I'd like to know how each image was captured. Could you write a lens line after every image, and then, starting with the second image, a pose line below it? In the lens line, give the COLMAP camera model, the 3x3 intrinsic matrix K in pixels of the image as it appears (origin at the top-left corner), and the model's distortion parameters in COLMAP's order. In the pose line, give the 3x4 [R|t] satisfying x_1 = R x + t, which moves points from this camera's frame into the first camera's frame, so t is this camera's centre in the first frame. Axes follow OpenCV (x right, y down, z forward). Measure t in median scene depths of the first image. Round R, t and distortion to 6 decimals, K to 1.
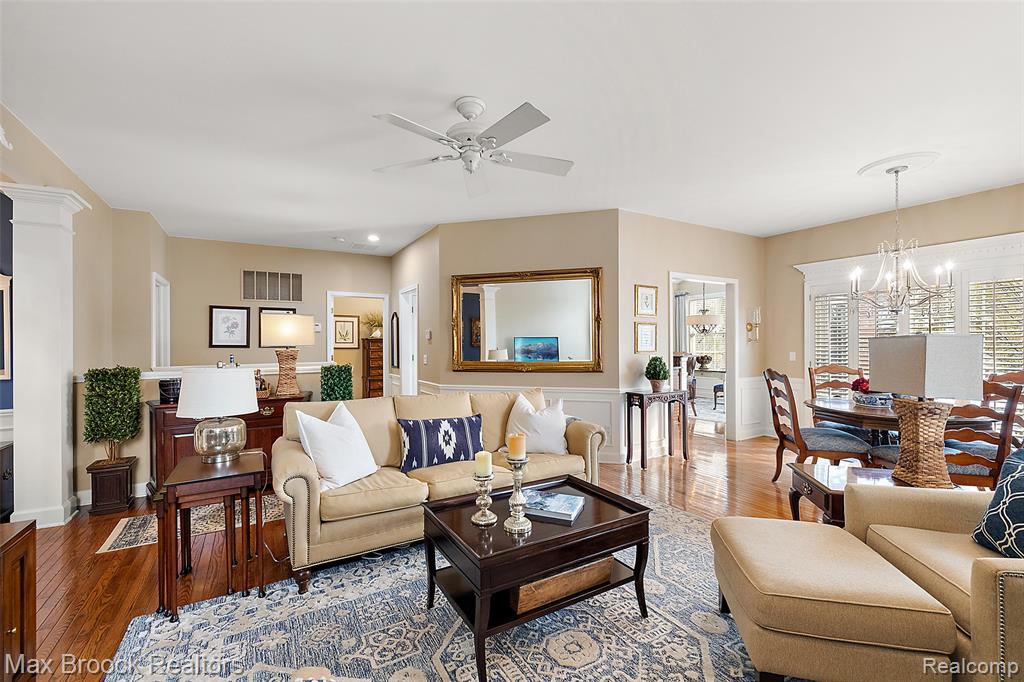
lens RADIAL K [[442.7, 0, 504.1], [0, 442.7, 335.3], [0, 0, 1]] dist [0.008009, -0.000087]
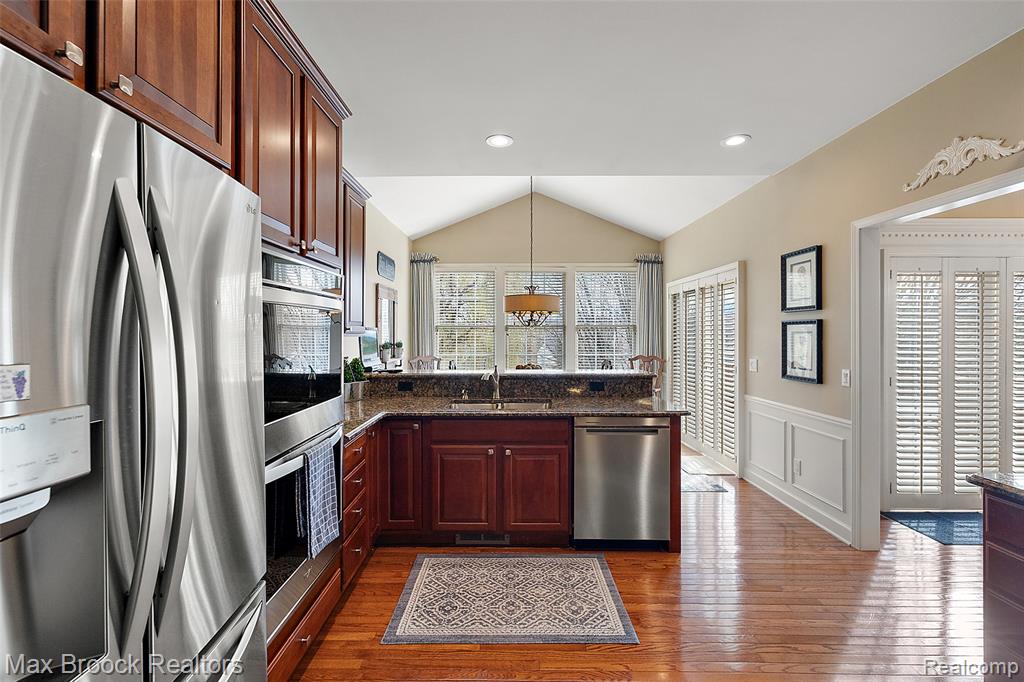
lens RADIAL K [[442.7, 0, 504.1], [0, 442.7, 335.3], [0, 0, 1]] dist [0.008009, -0.000087]
pose [[0.505612, -0.004873, 0.862747, -0.139350], [-0.016480, 0.999747, 0.015305, -0.002478], [-0.862603, -0.021957, 0.505404, 1.379271]]
